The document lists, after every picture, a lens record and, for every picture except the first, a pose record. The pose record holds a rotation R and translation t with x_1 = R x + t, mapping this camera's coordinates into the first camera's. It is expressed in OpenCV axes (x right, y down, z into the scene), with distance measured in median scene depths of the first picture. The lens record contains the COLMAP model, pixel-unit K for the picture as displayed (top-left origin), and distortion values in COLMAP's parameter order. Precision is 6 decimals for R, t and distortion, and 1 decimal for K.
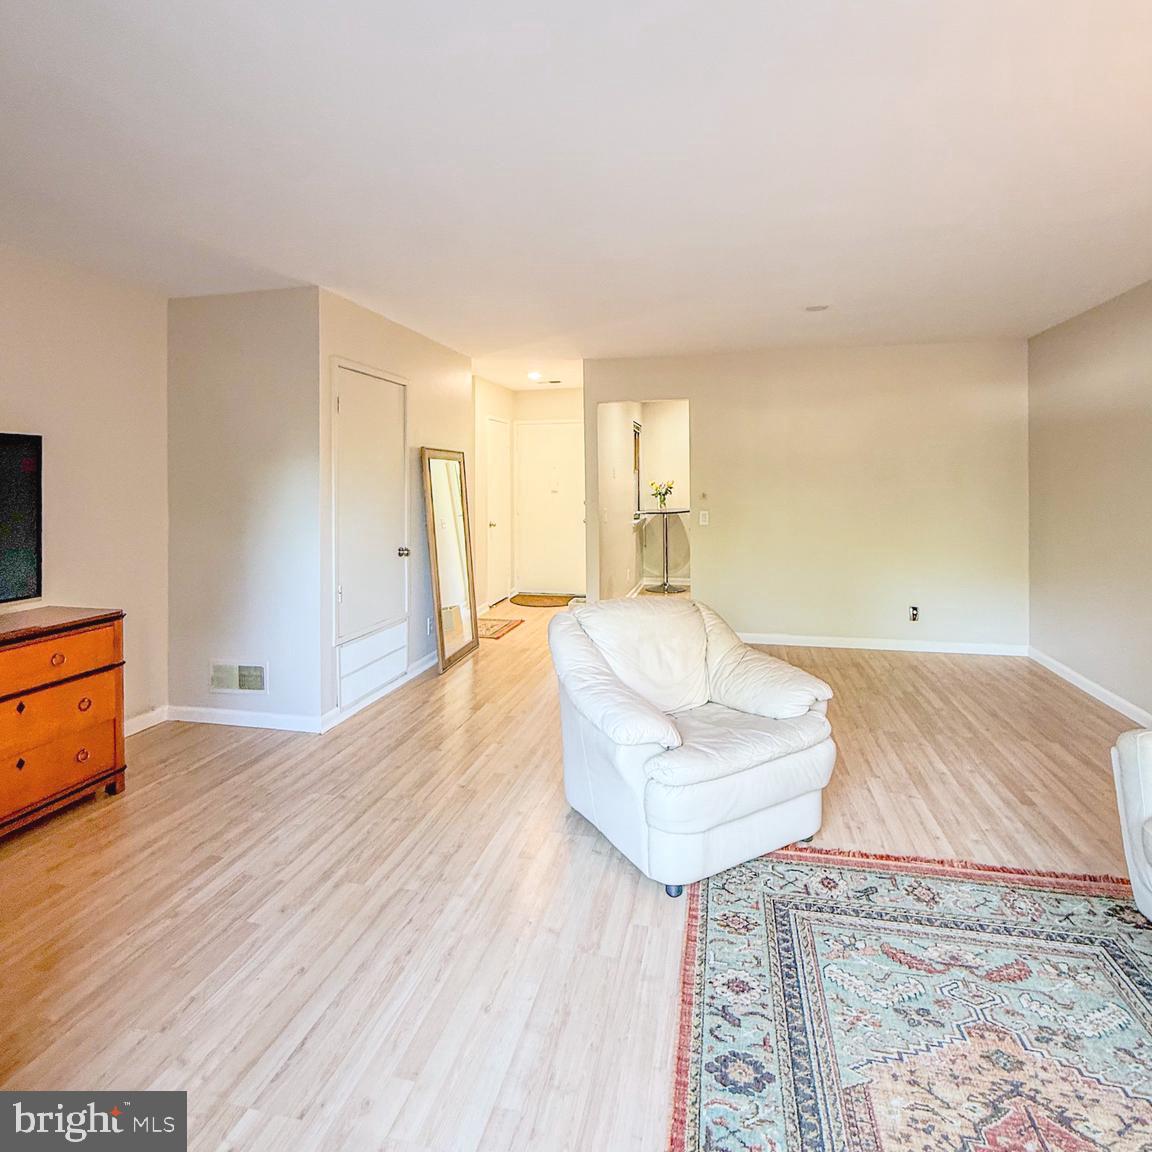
lens RADIAL K [[630.7, 0, 617.4], [0, 630.7, 507.1], [0, 0, 1]] dist [0.003975, -0.000268]
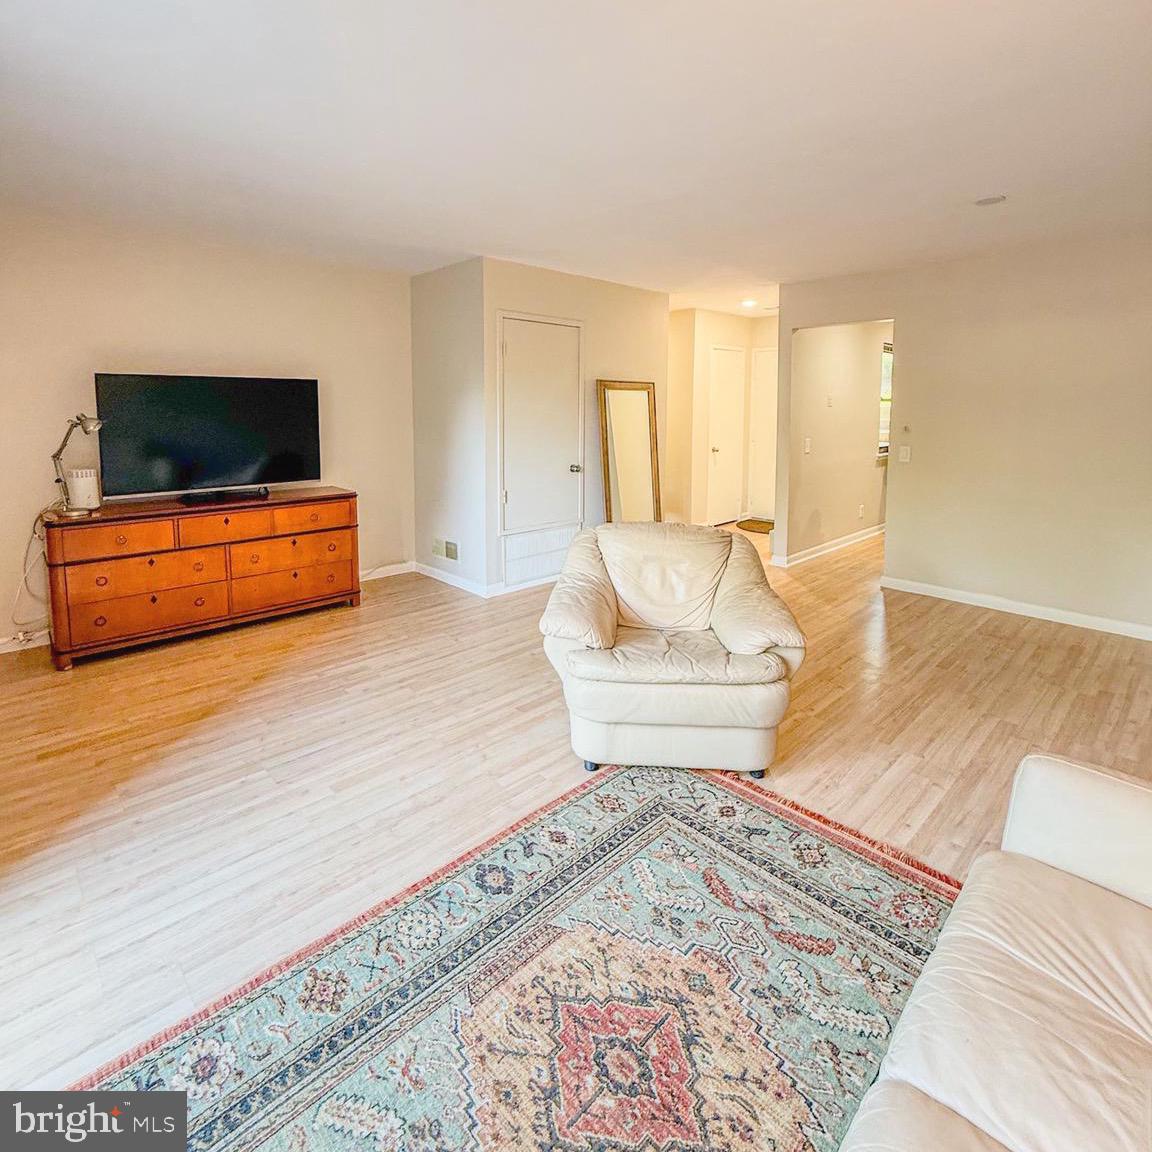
lens RADIAL K [[630.7, 0, 589.5], [0, 630.7, 467.7], [0, 0, 1]] dist [0.003975, -0.000268]
pose [[0.828421, 0.061848, -0.556681, 0.596233], [-0.032124, 0.997495, 0.063017, -0.008400], [0.559184, -0.034322, 0.828333, 0.051669]]
